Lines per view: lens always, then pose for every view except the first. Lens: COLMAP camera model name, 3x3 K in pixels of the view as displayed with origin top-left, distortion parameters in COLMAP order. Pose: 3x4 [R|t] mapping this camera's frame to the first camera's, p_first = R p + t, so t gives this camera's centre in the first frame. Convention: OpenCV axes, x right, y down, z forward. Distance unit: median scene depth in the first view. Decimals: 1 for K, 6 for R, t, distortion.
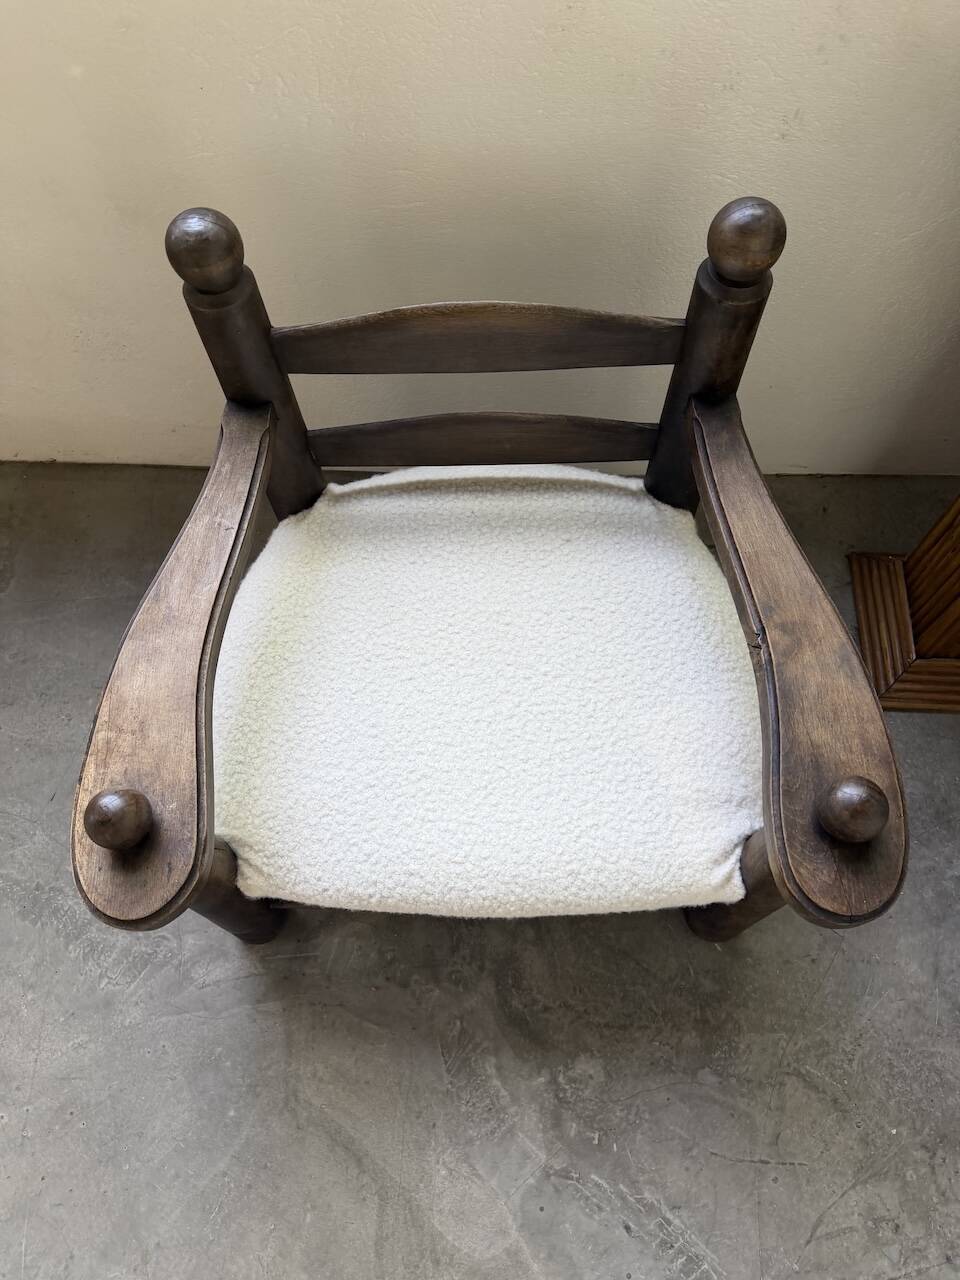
lens RADIAL K [[913.9, 0, 472.0], [0, 913.9, 628.9], [0, 0, 1]] dist [0.016447, -0.024180]
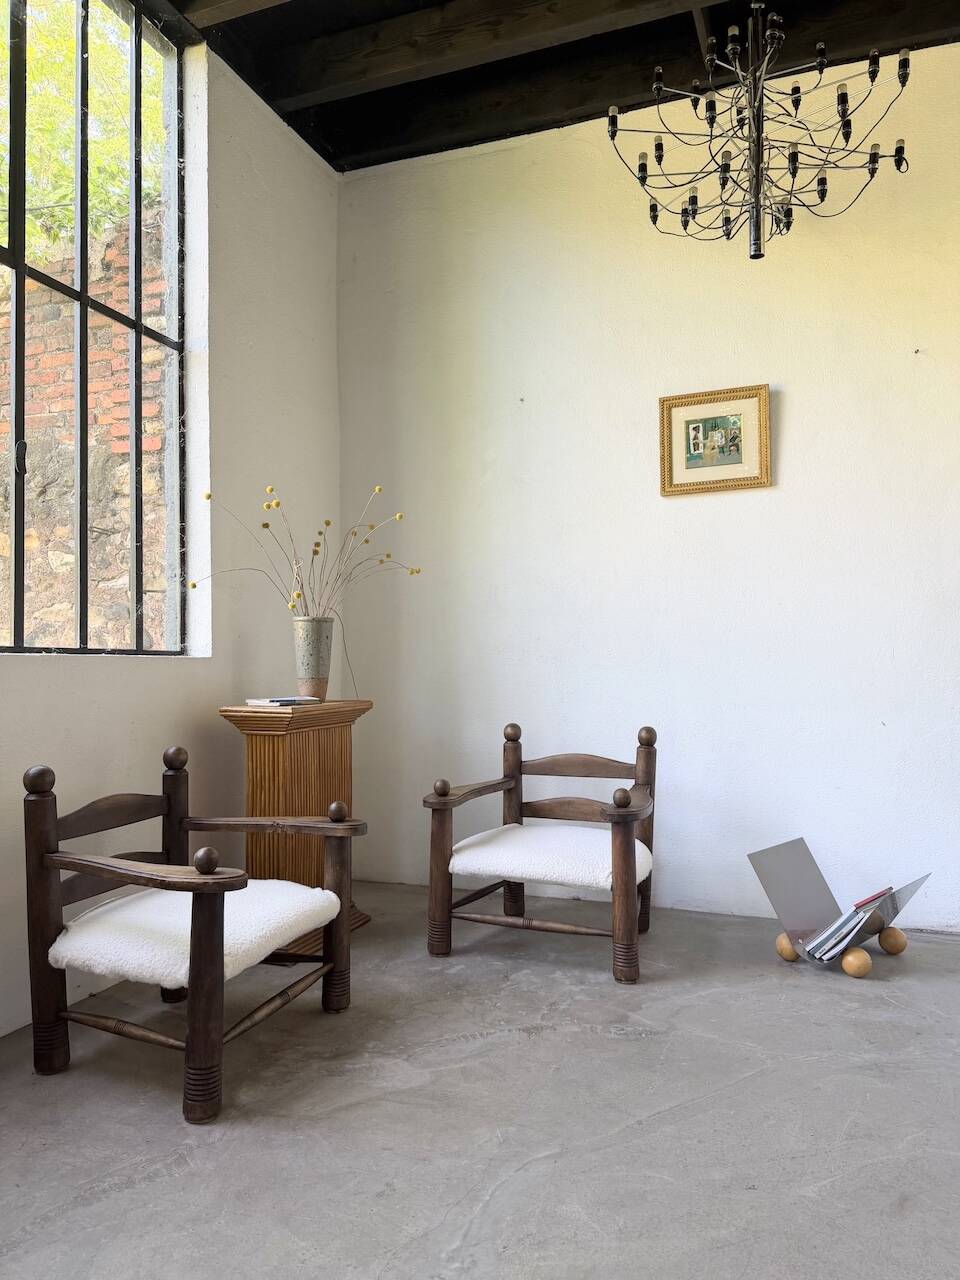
lens RADIAL K [[903.7, 0, 477.3], [0, 903.7, 629.4], [0, 0, 1]] dist [0.031797, -0.048782]
pose [[0.307915, 0.078084, 0.948204, -1.787688], [0.854582, 0.415357, -0.311717, 0.944902], [-0.418184, 0.906301, 0.061166, -0.021335]]
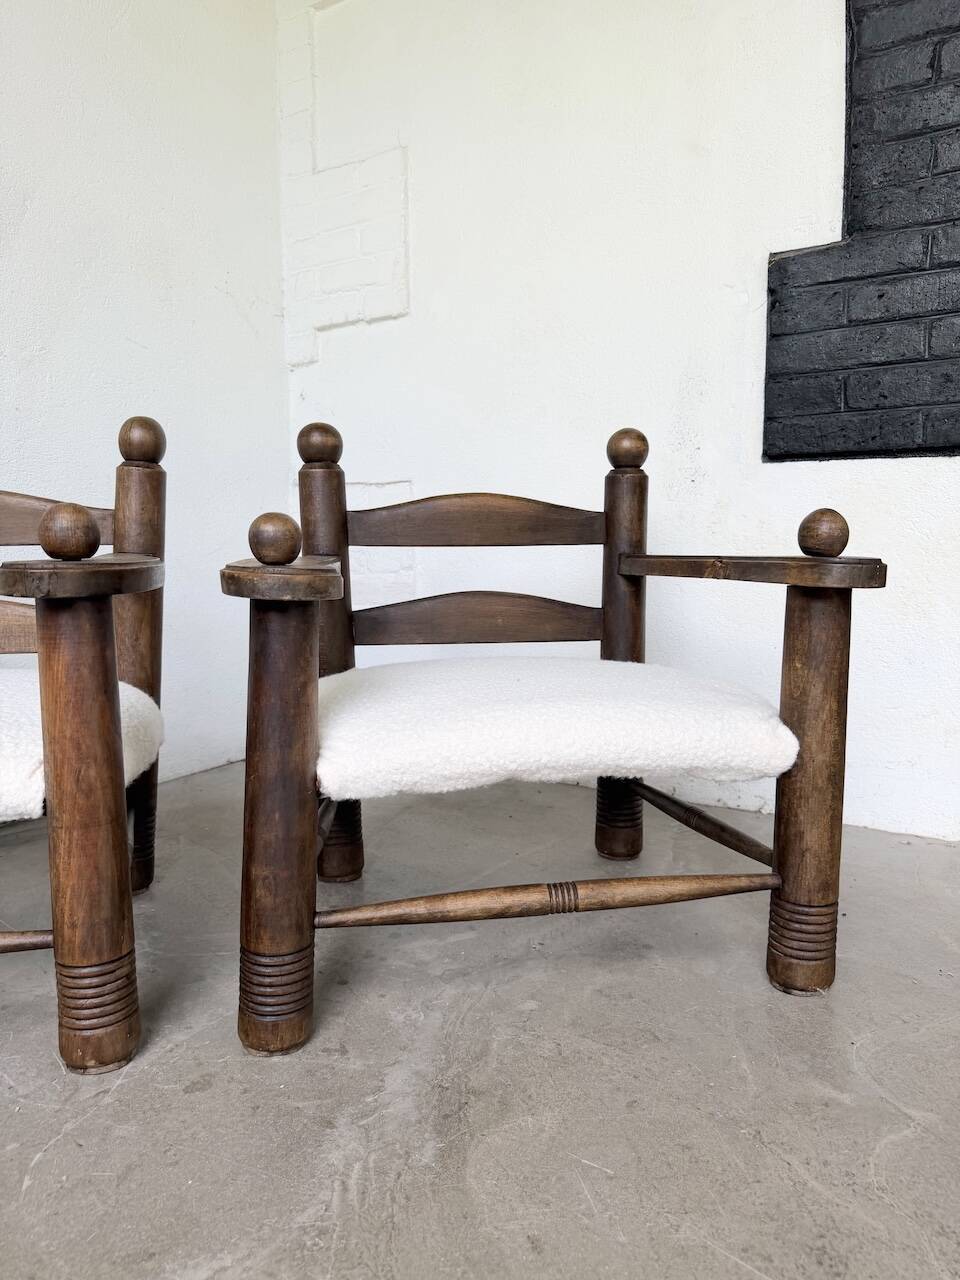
lens RADIAL K [[913.9, 0, 487.6], [0, 913.9, 639.3], [0, 0, 1]] dist [0.016447, -0.024180]
pose [[-0.870720, -0.002673, 0.491771, -0.082392], [0.460291, 0.347638, 0.816872, 0.676230], [-0.173142, 0.937625, -0.301465, 0.440028]]
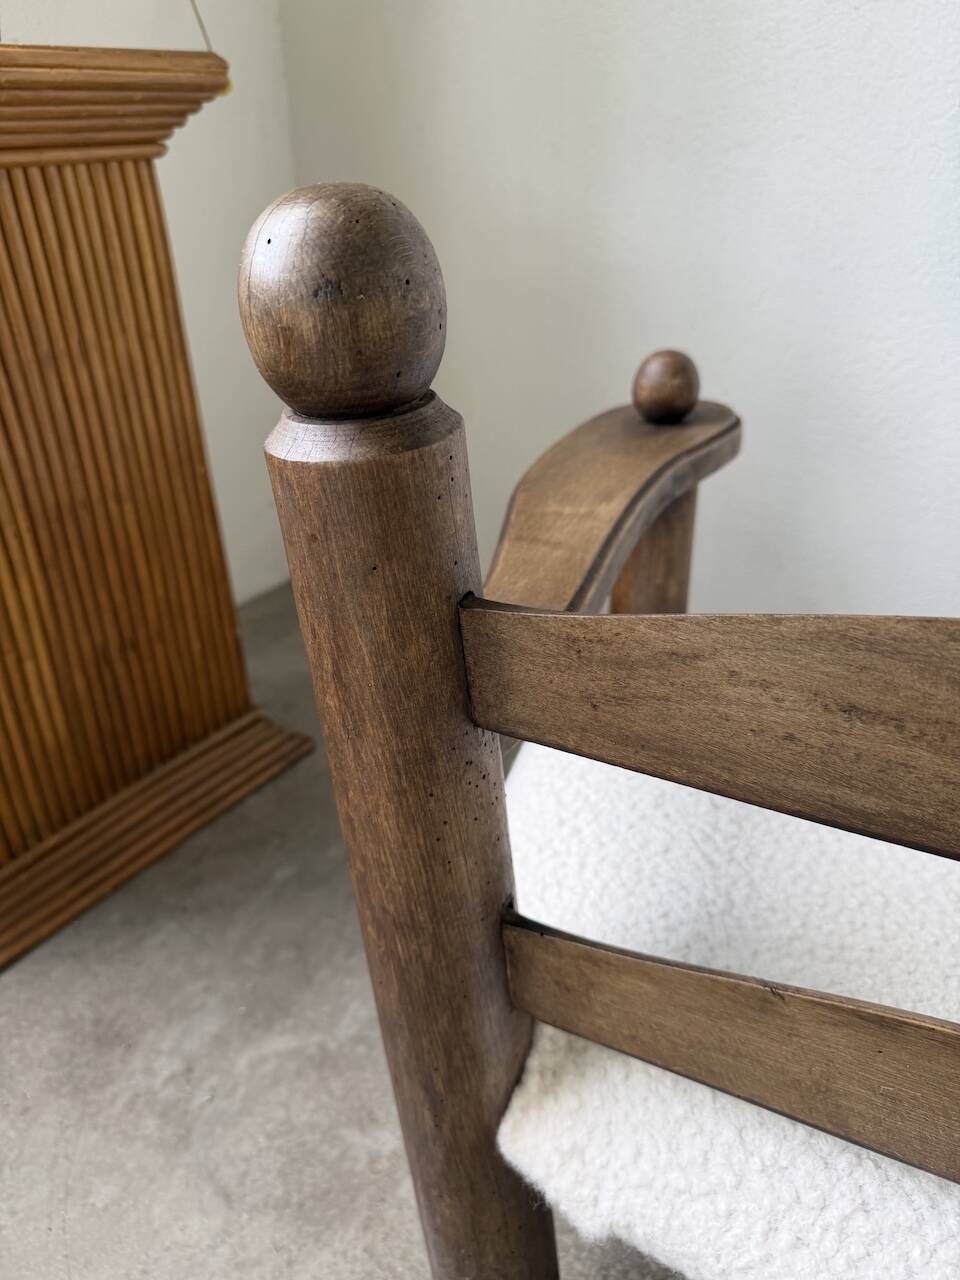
lens RADIAL K [[913.9, 0, 497.8], [0, 913.9, 632.3], [0, 0, 1]] dist [0.016447, -0.024180]
pose [[0.501545, -0.371414, 0.781348, 0.281162], [0.778724, 0.587264, -0.220705, 0.454207], [-0.376885, 0.719147, 0.583768, 0.332913]]
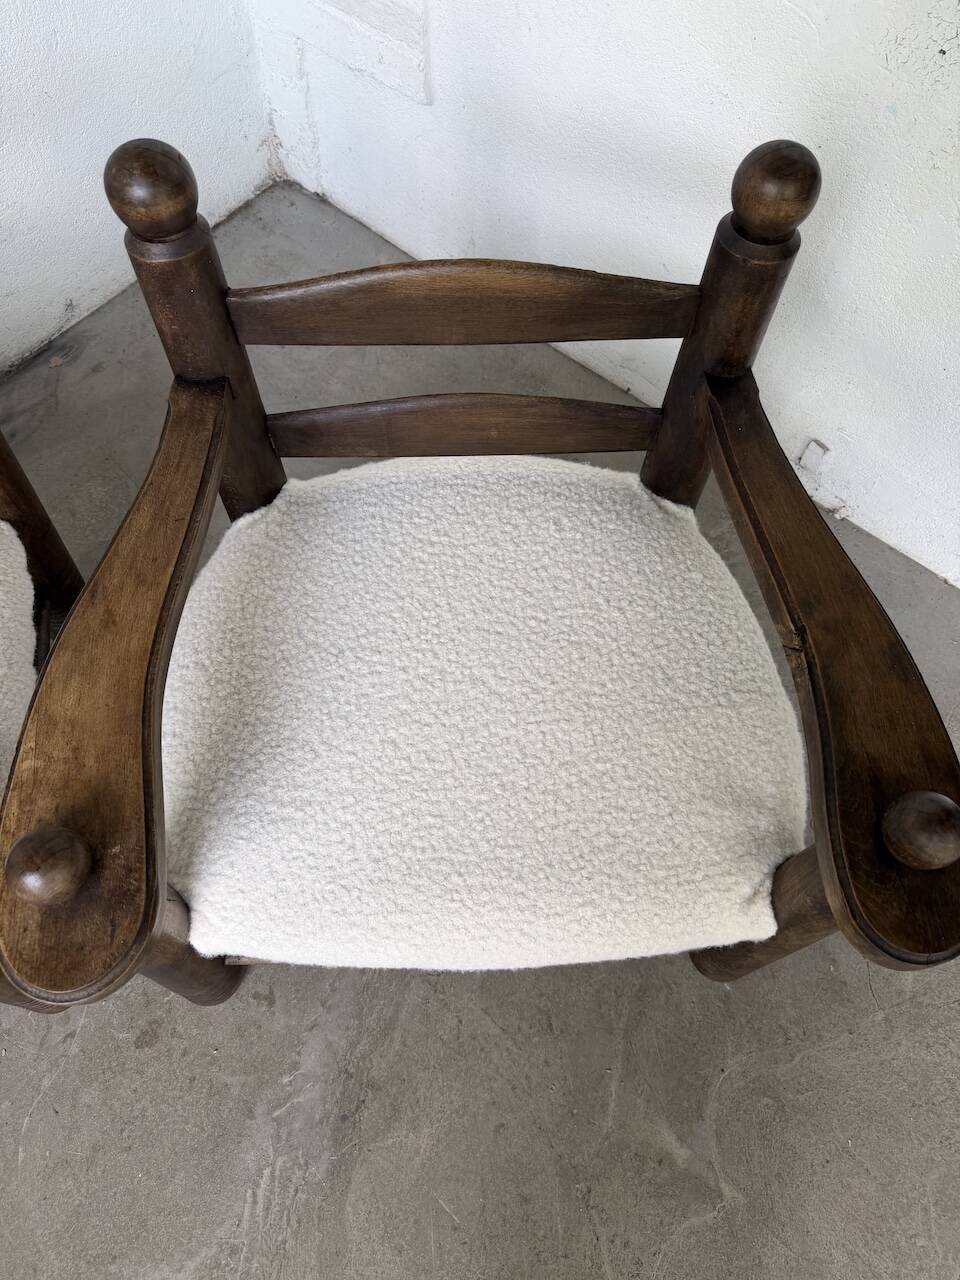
lens RADIAL K [[913.9, 0, 472.8], [0, 913.9, 648.1], [0, 0, 1]] dist [0.016447, -0.024180]
pose [[-0.786967, -0.537765, 0.302476, 0.191913], [0.562561, -0.424062, 0.709715, 1.034281], [-0.253391, 0.728684, 0.636249, -0.376714]]
